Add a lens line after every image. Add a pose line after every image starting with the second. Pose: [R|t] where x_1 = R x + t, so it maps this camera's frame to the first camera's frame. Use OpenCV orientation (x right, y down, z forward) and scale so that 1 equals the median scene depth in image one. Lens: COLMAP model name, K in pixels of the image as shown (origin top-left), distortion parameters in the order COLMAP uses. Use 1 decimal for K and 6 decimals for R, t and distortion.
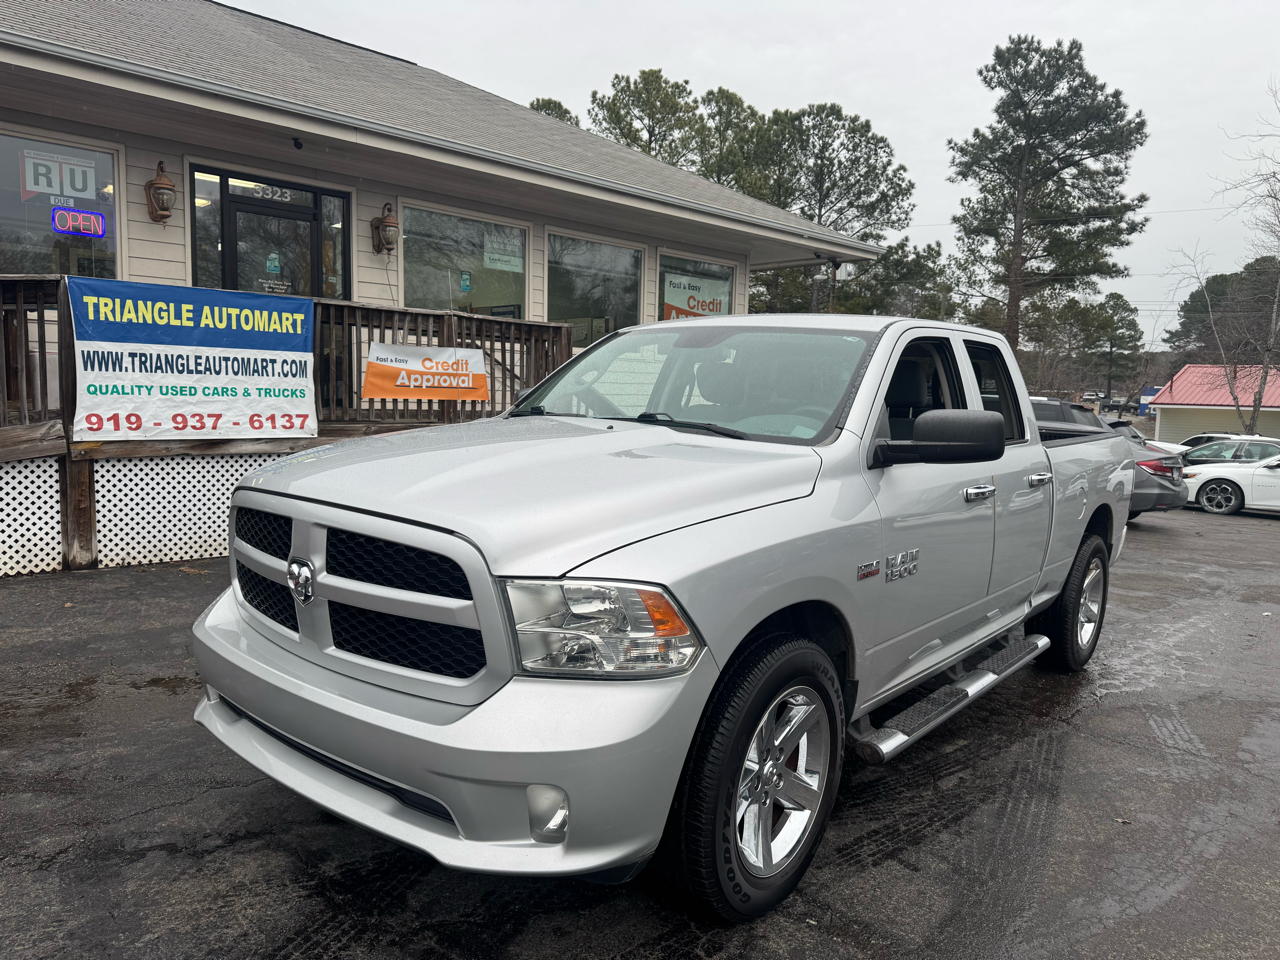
lens RADIAL K [[909.4, 0, 640.4], [0, 909.4, 476.6], [0, 0, 1]] dist [0.043792, -0.057113]
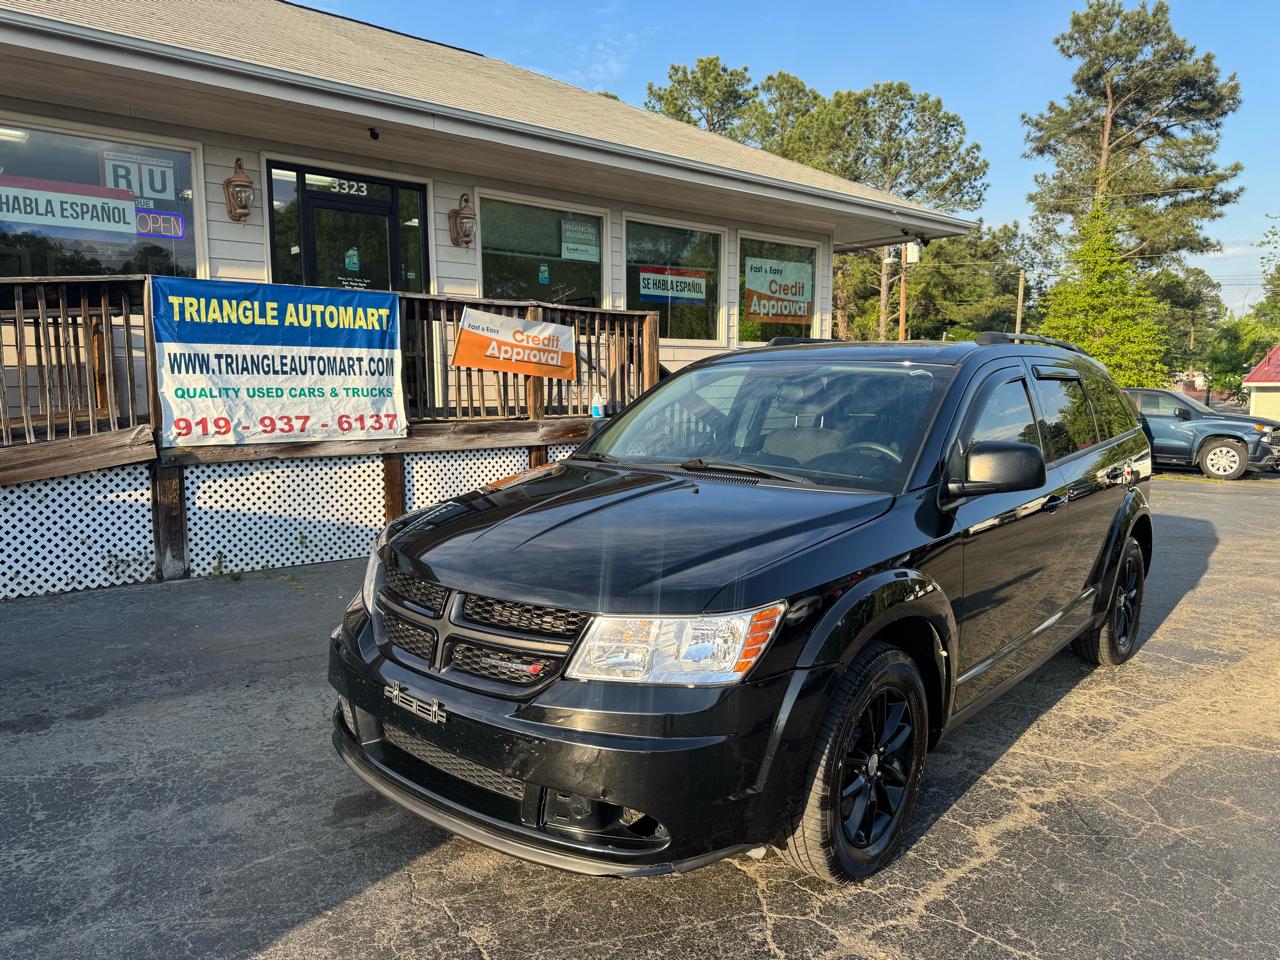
lens RADIAL K [[912.4, 0, 636.8], [0, 912.4, 483.5], [0, 0, 1]] dist [0.026054, -0.036324]
pose [[0.997452, -0.023329, -0.067423, -0.046839], [0.023990, 0.999672, 0.009017, 0.002485], [0.067191, -0.010611, 0.997684, 0.058325]]
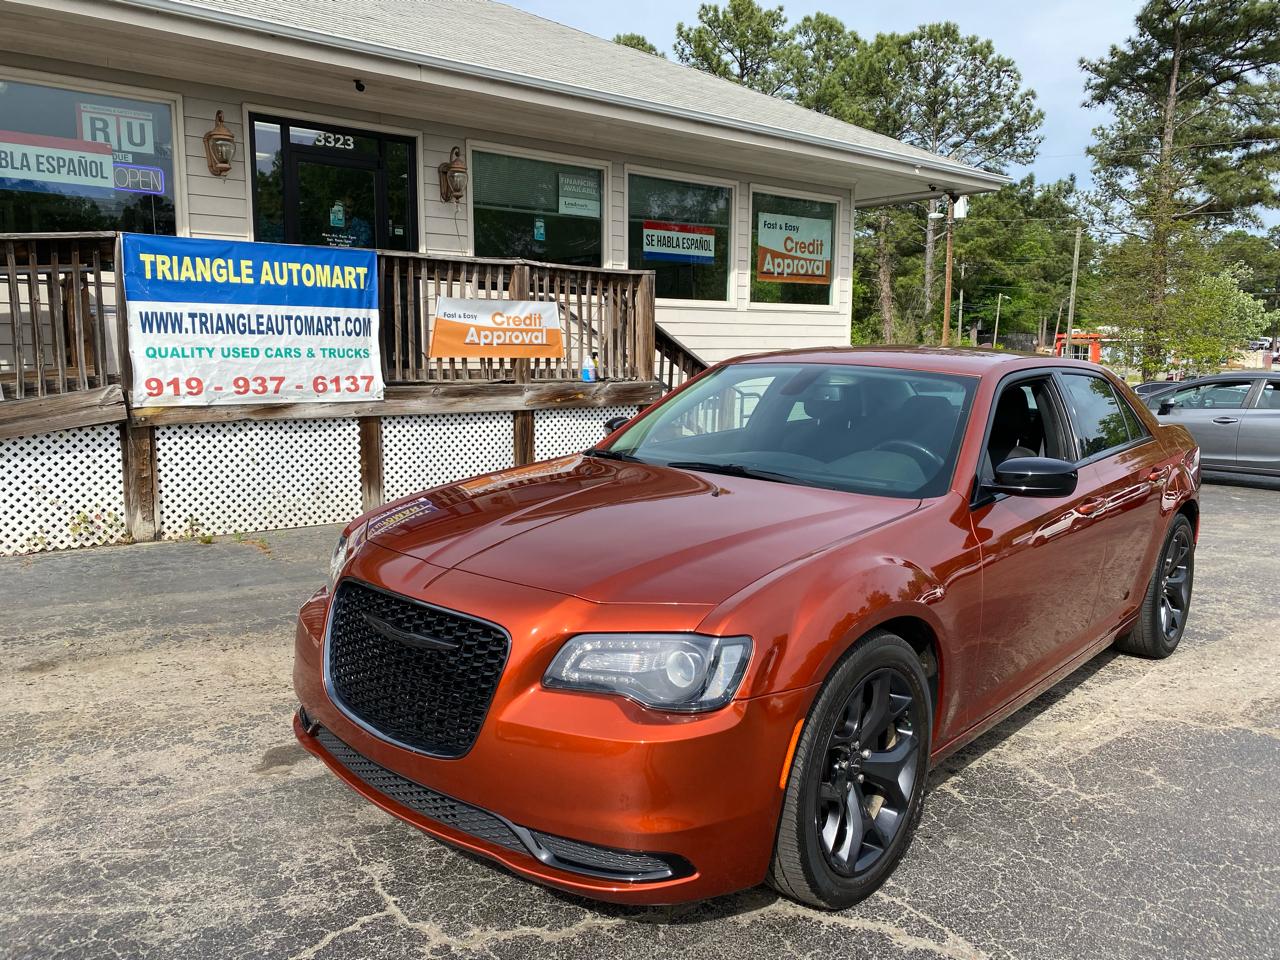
lens RADIAL K [[984.8, 0, 640.7], [0, 984.8, 464.3], [0, 0, 1]] dist [0.010503, -0.005644]
pose [[0.995263, -0.010211, -0.096677, 0.004085], [0.012103, 0.999746, 0.019000, 0.006257], [0.096458, -0.020080, 0.995134, 0.023695]]
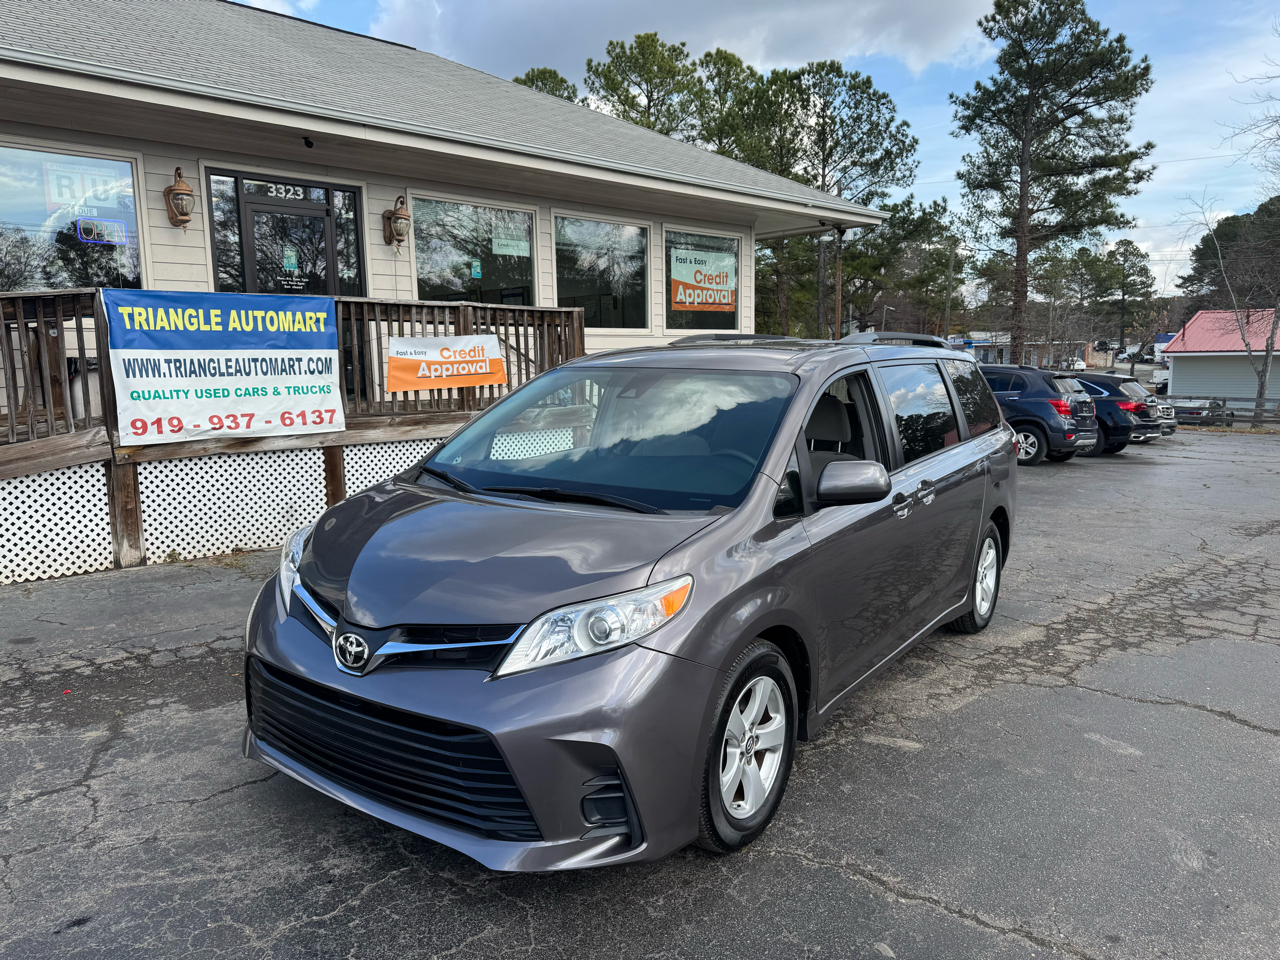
lens RADIAL K [[915.3, 0, 640.6], [0, 915.3, 482.6], [0, 0, 1]] dist [0.009001, -0.010636]
pose [[0.999109, -0.039870, -0.013875, -0.004350], [0.040410, 0.998337, 0.041107, -0.013129], [0.012213, -0.041631, 0.999058, -0.038050]]
